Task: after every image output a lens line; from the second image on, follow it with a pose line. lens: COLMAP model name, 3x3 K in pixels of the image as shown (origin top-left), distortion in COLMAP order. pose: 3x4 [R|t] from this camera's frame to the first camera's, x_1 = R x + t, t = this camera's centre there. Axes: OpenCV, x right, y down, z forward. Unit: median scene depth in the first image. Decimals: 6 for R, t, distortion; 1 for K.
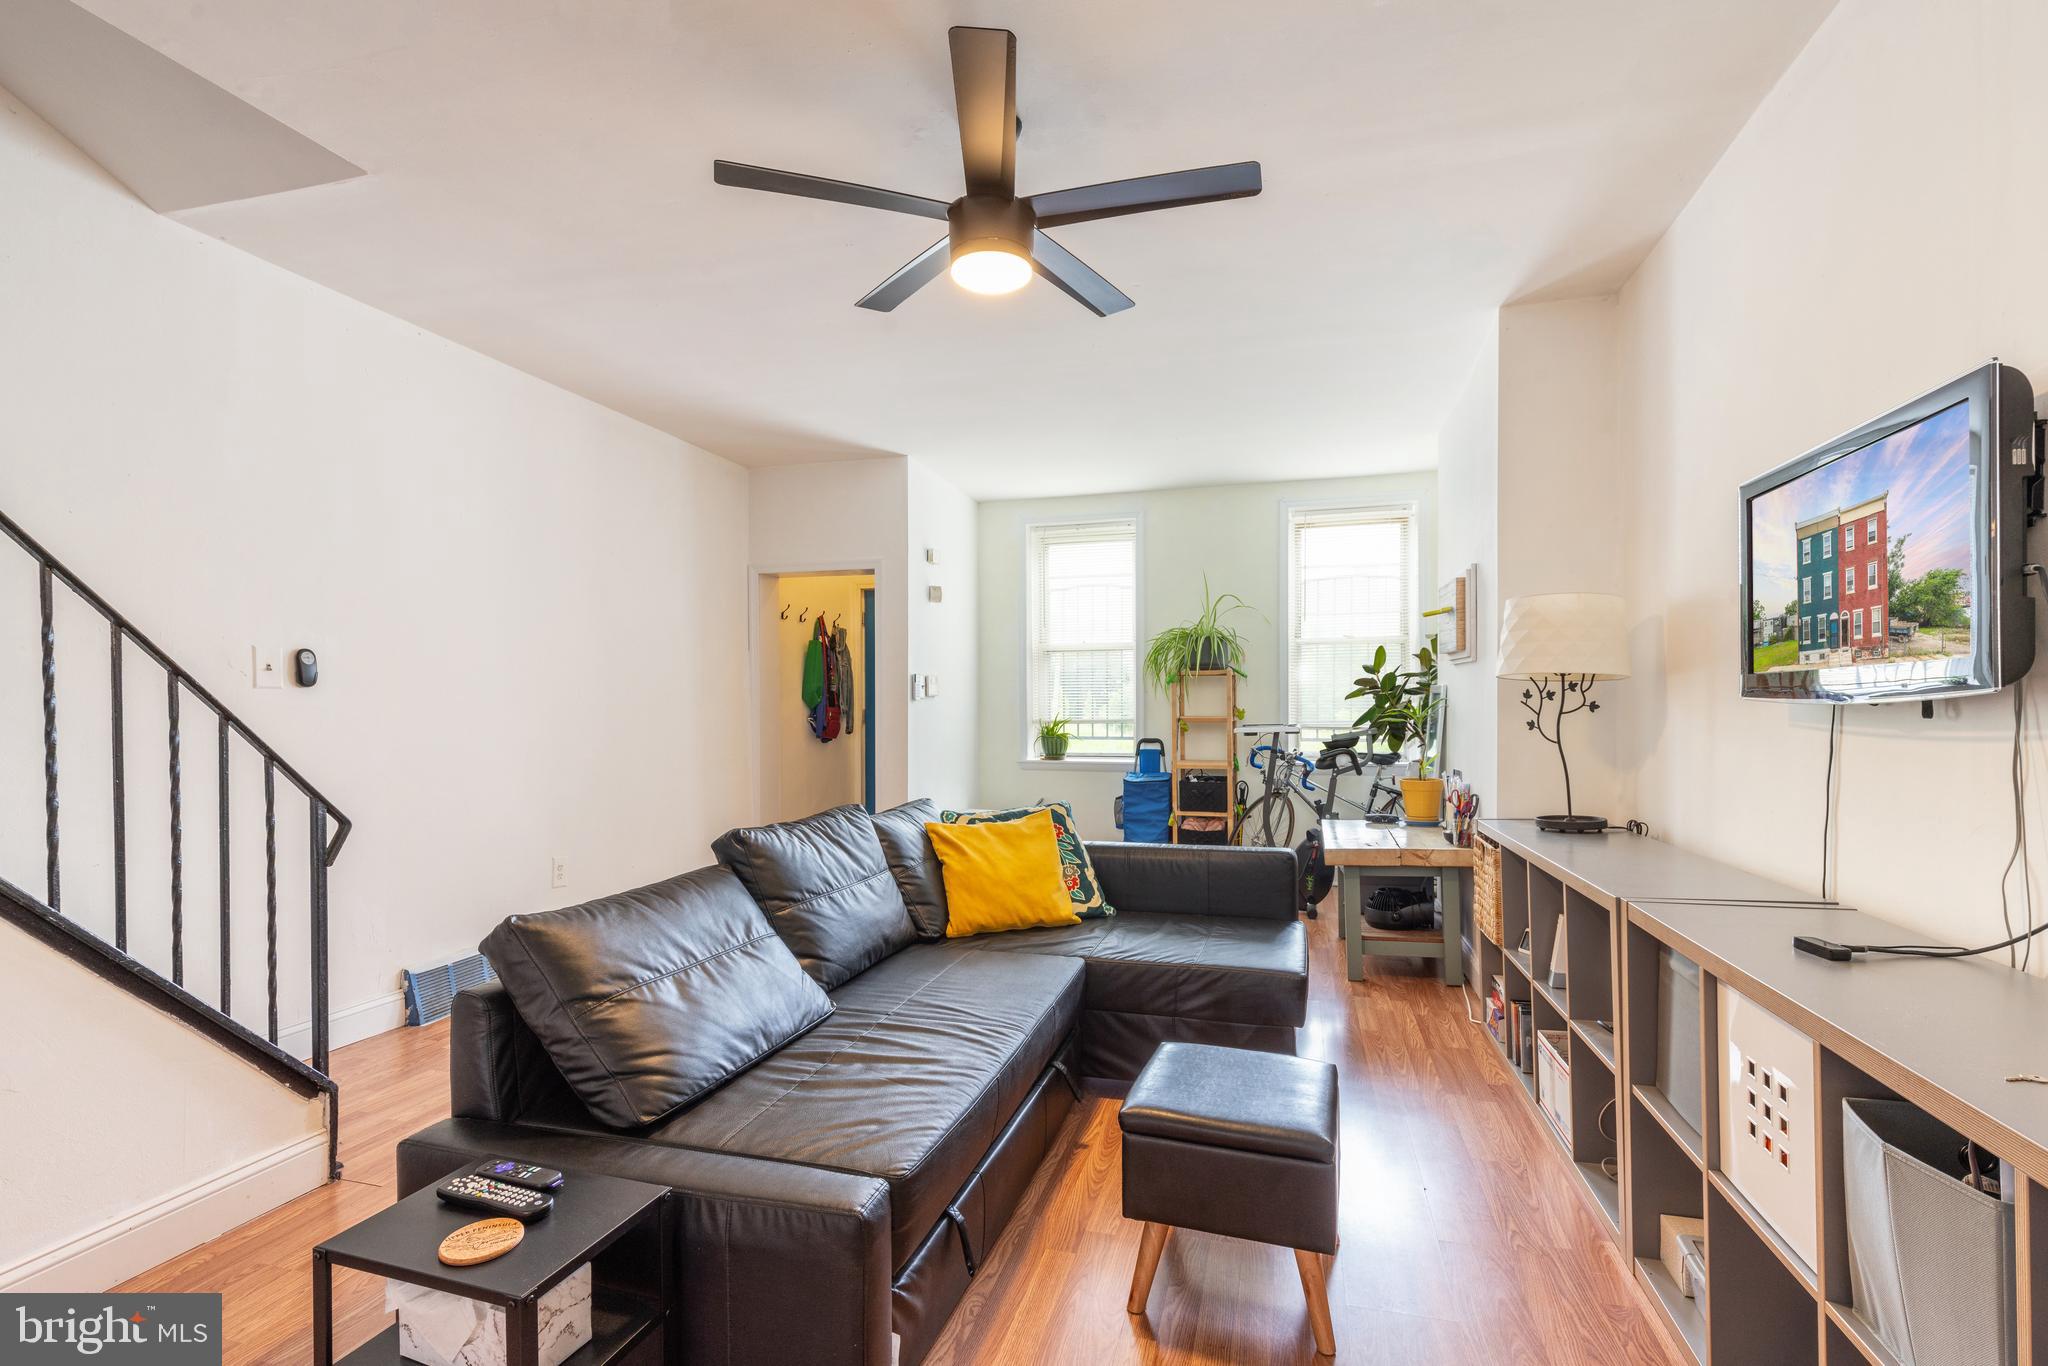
lens RADIAL K [[927.0, 0, 1035.9], [0, 927.0, 722.9], [0, 0, 1]] dist [-0.000125, -0.000282]
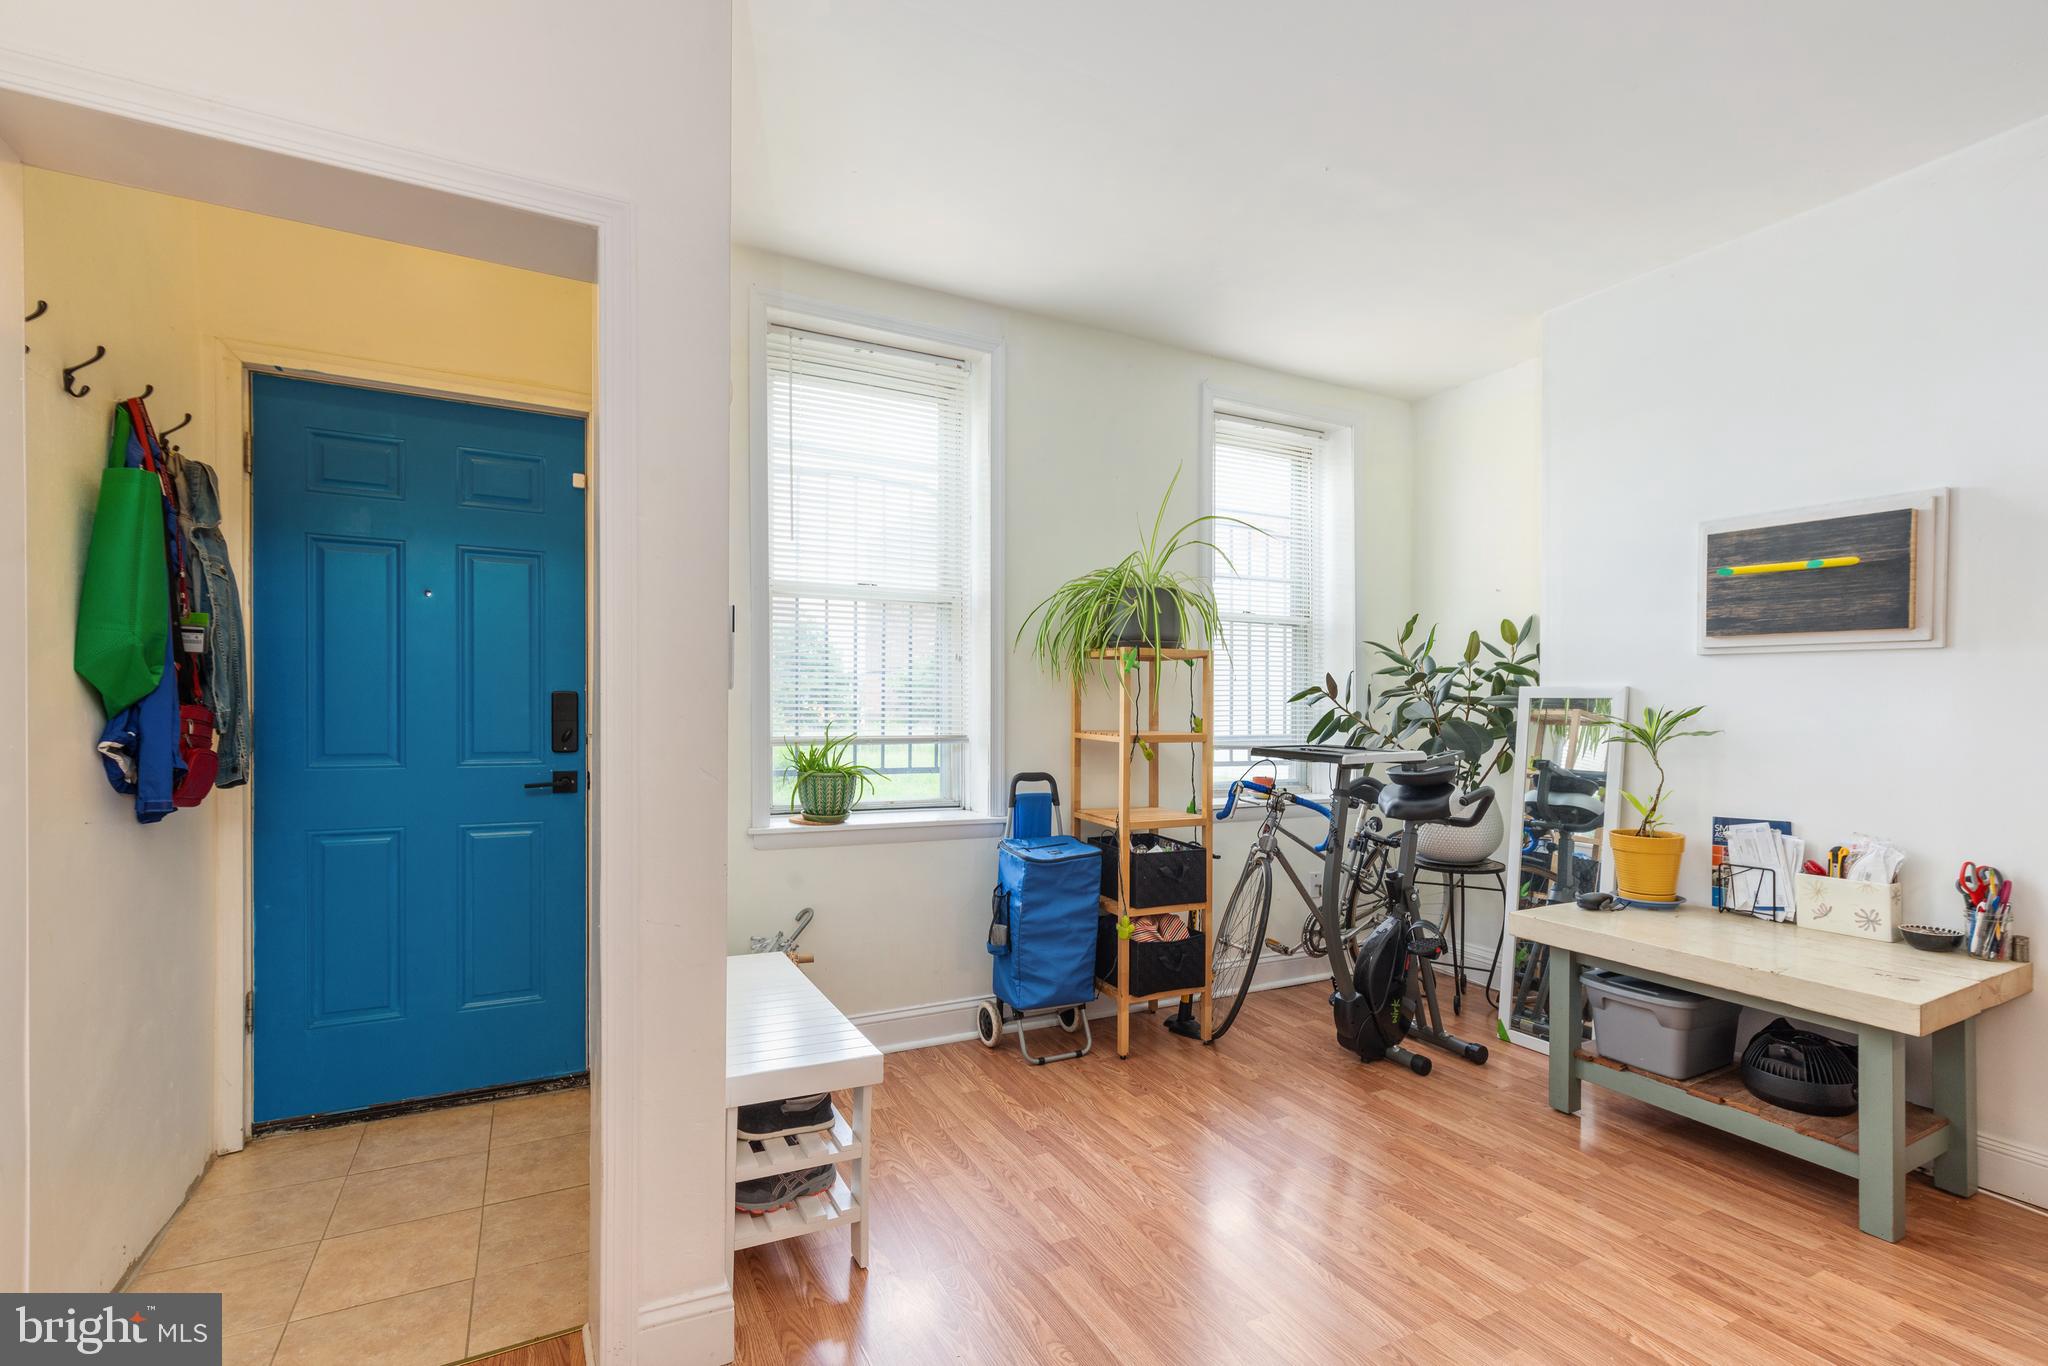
lens RADIAL K [[927.0, 0, 1035.9], [0, 927.0, 722.9], [0, 0, 1]] dist [-0.000125, -0.000282]
pose [[0.708343, -0.001174, 0.705867, -0.245395], [-0.002983, 0.999985, 0.004658, -0.014013], [-0.705862, -0.005405, 0.708329, 0.608520]]
